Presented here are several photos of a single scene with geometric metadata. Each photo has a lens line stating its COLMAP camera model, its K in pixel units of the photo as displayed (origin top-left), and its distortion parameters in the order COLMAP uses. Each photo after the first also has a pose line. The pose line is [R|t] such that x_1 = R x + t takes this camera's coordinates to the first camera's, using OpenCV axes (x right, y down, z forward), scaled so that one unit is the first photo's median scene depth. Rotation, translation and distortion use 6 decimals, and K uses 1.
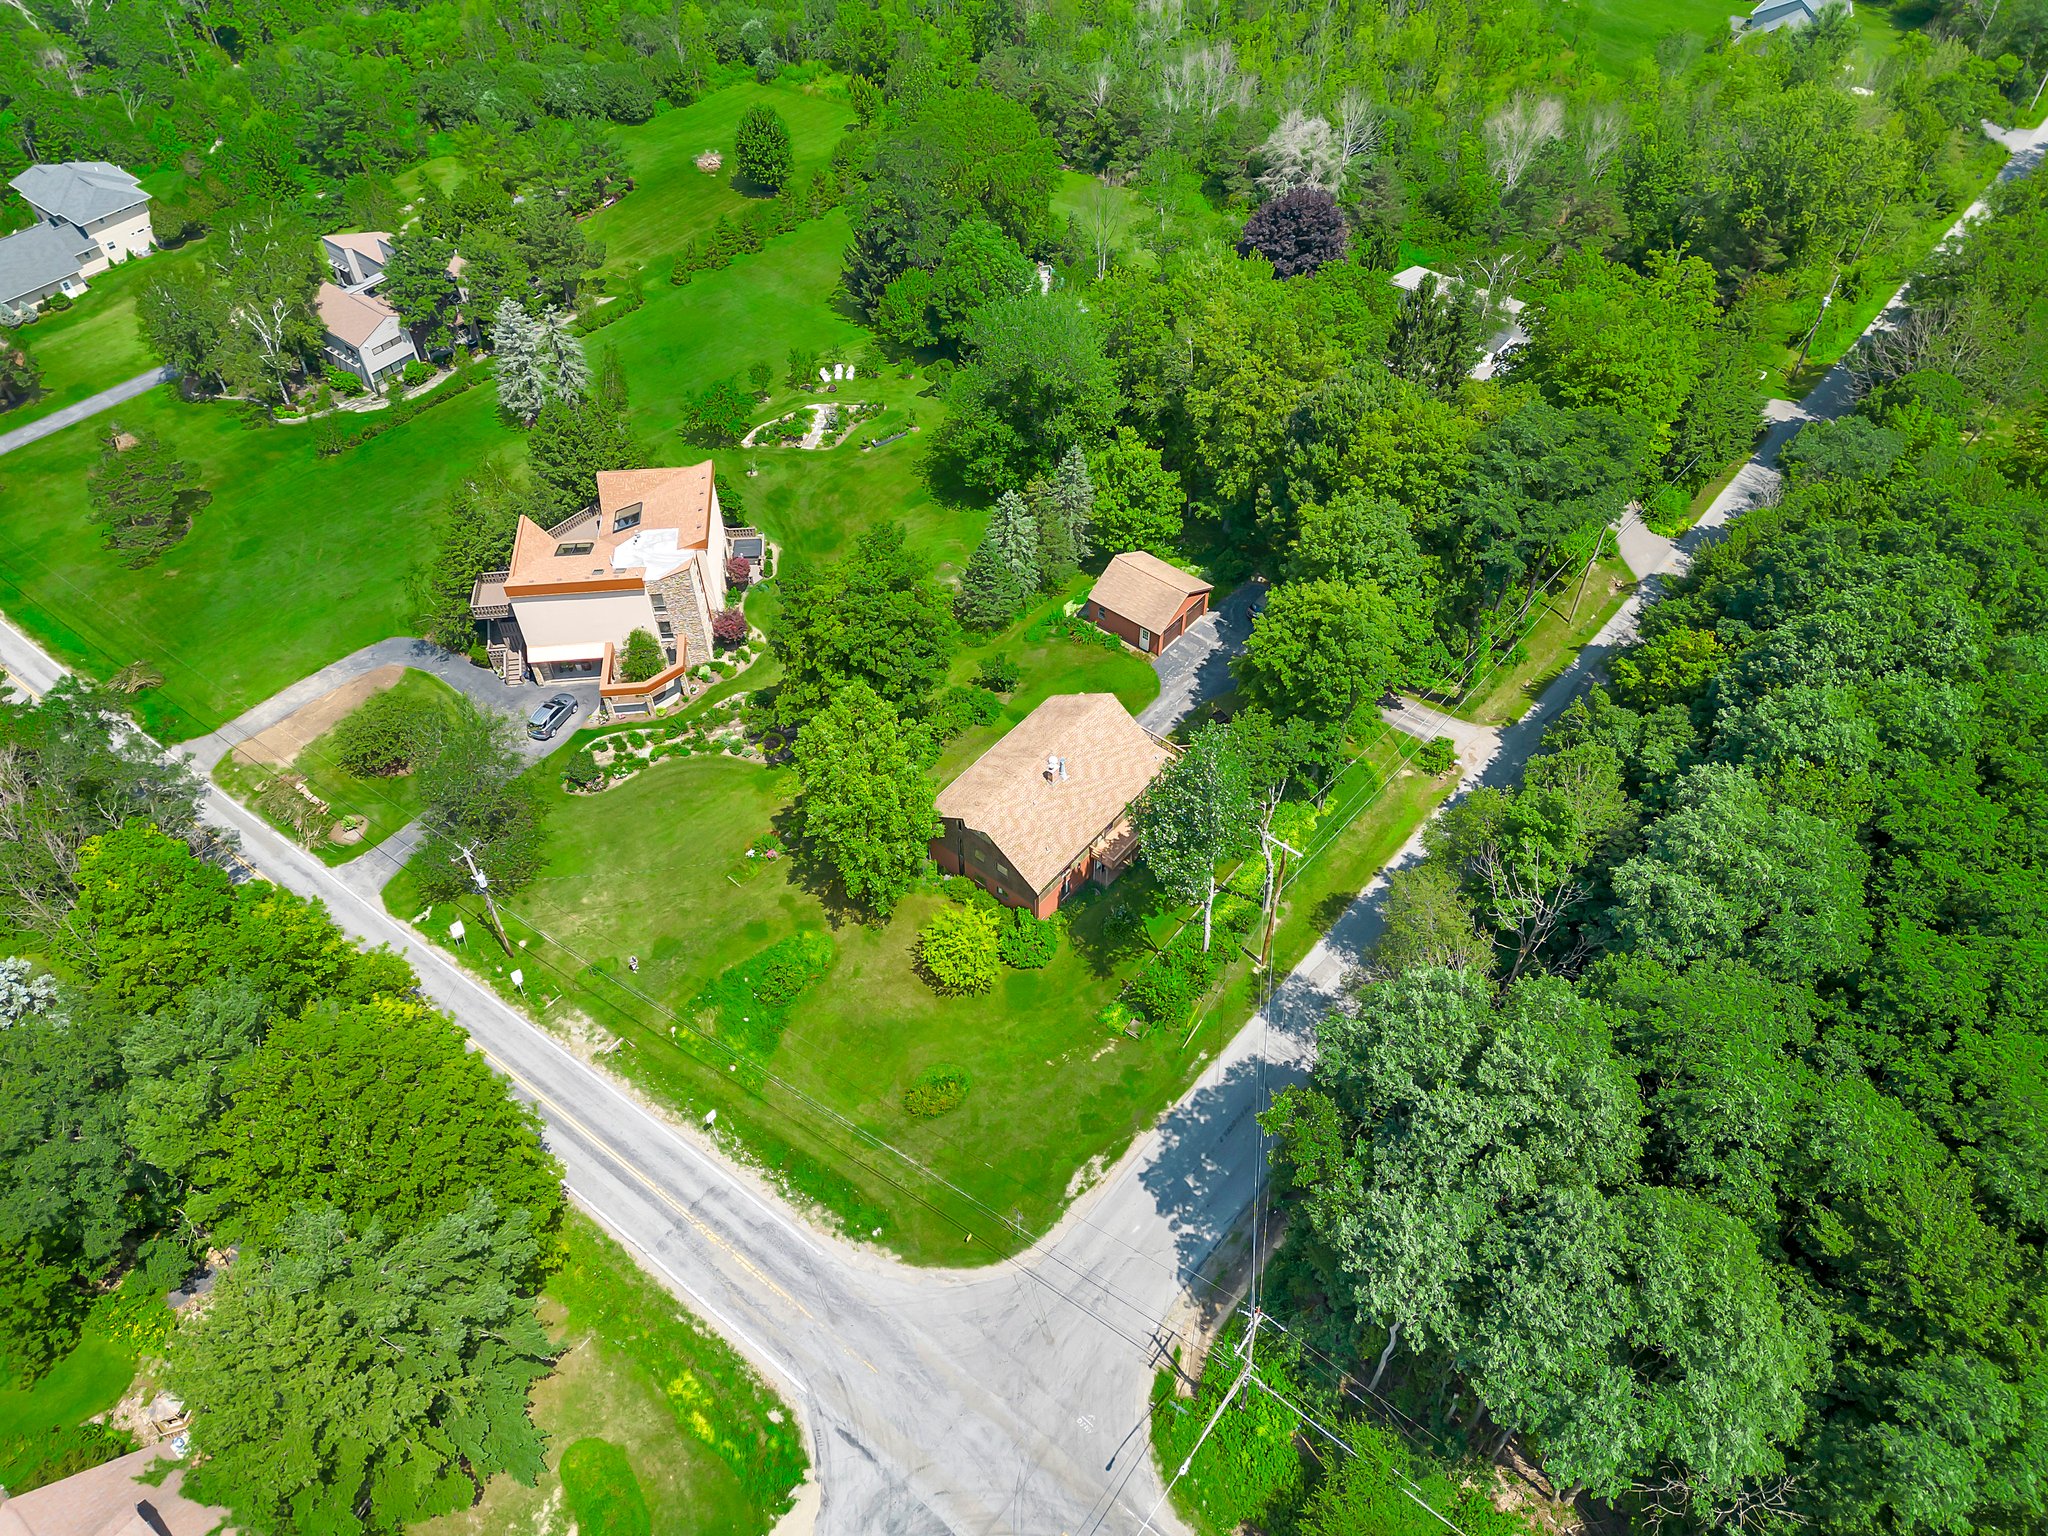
lens RADIAL K [[1453.6, 0, 1032.3], [0, 1453.6, 767.8], [0, 0, 1]] dist [0.067473, -0.056899]
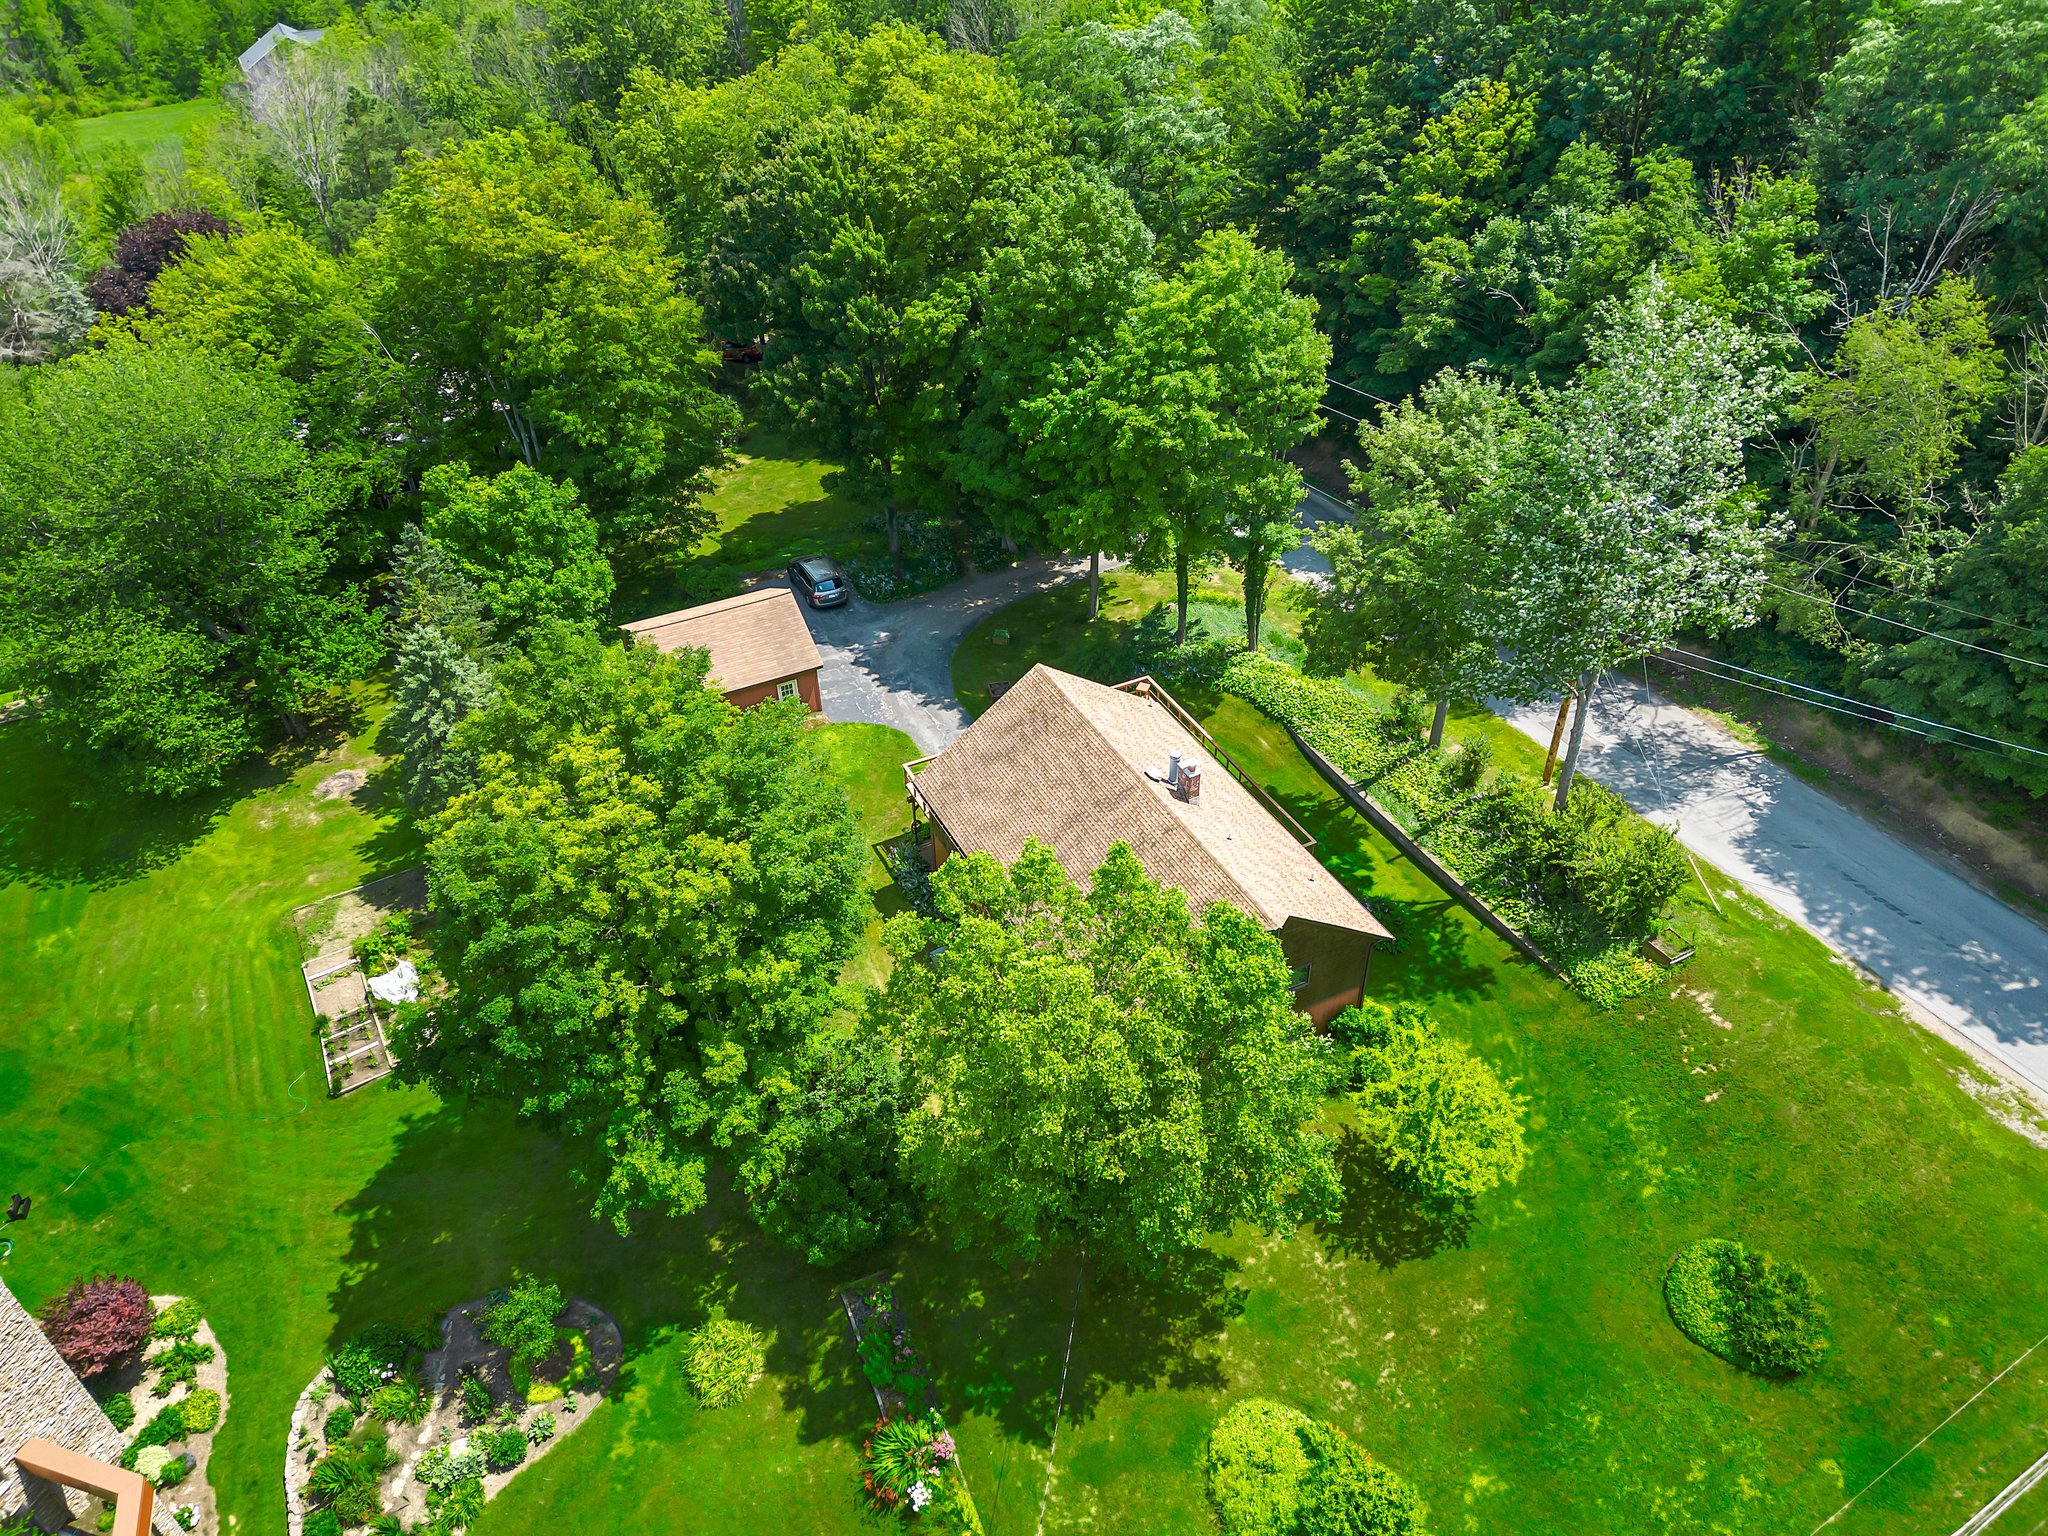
lens RADIAL K [[1453.6, 0, 1026.0], [0, 1453.6, 772.6], [0, 0, 1]] dist [0.067473, -0.056899]
pose [[0.409964, -0.568792, 0.713025, -0.338413], [0.687025, 0.706760, 0.168780, -0.113080], [-0.599939, 0.420673, 0.680521, 0.645276]]
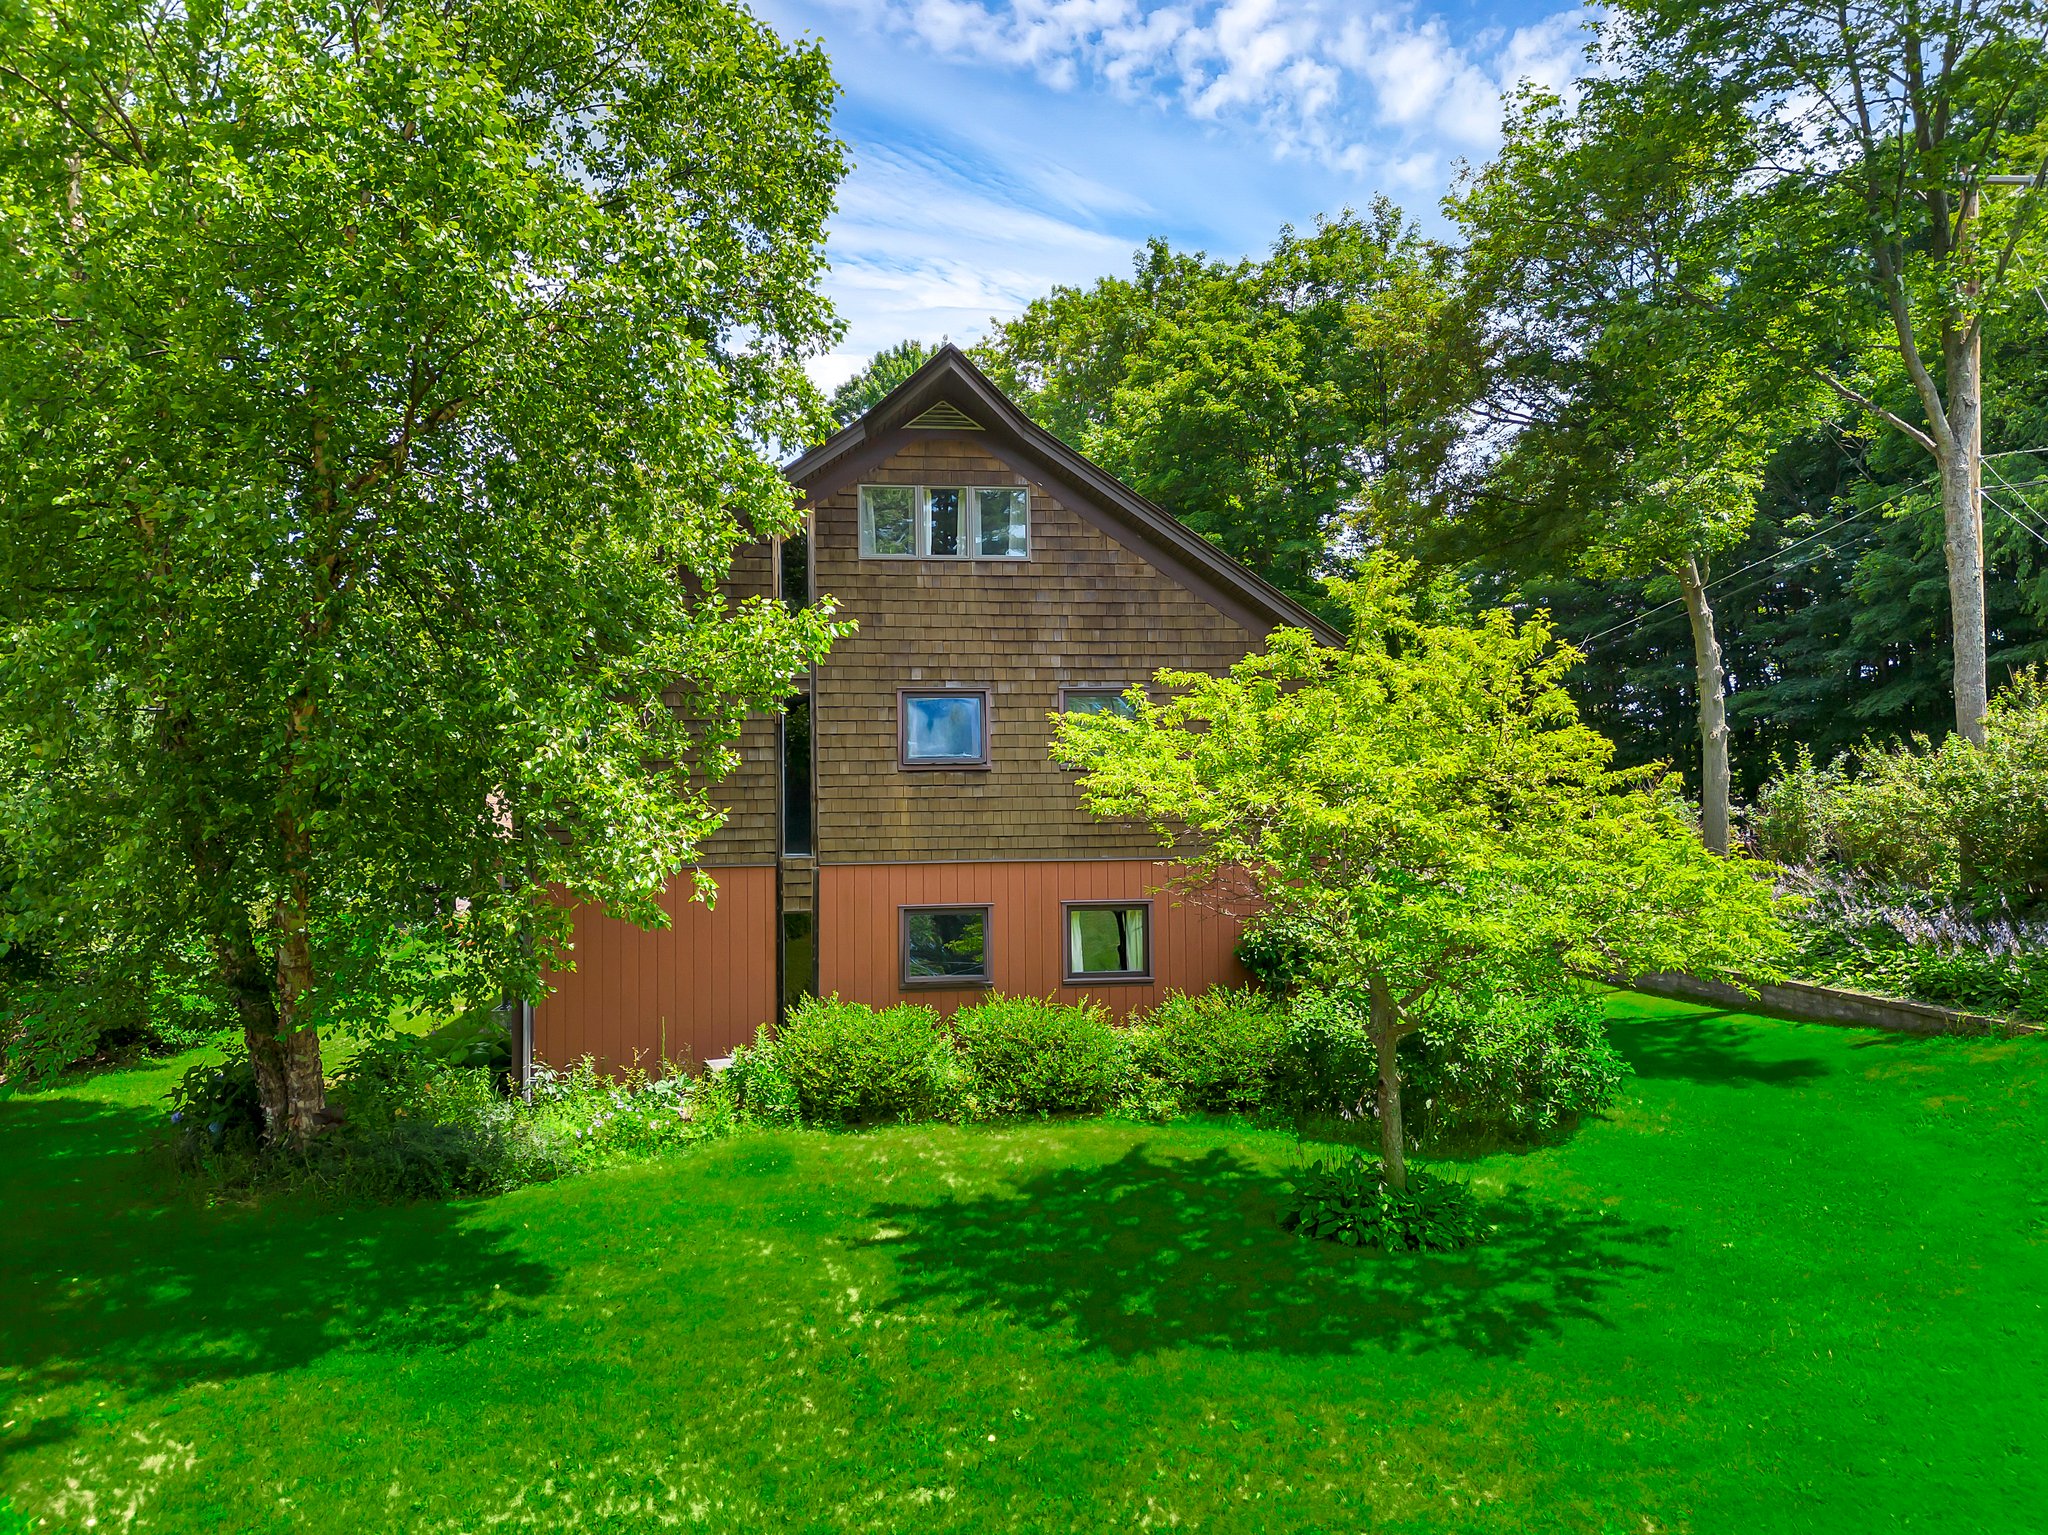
lens RADIAL K [[1453.6, 0, 1021.9], [0, 1453.6, 765.2], [0, 0, 1]] dist [0.067473, -0.056899]
pose [[0.685410, 0.010689, 0.728079, -0.147857], [0.548301, 0.650376, -0.525716, 0.151124], [-0.479144, 0.759538, 0.439913, 0.862580]]
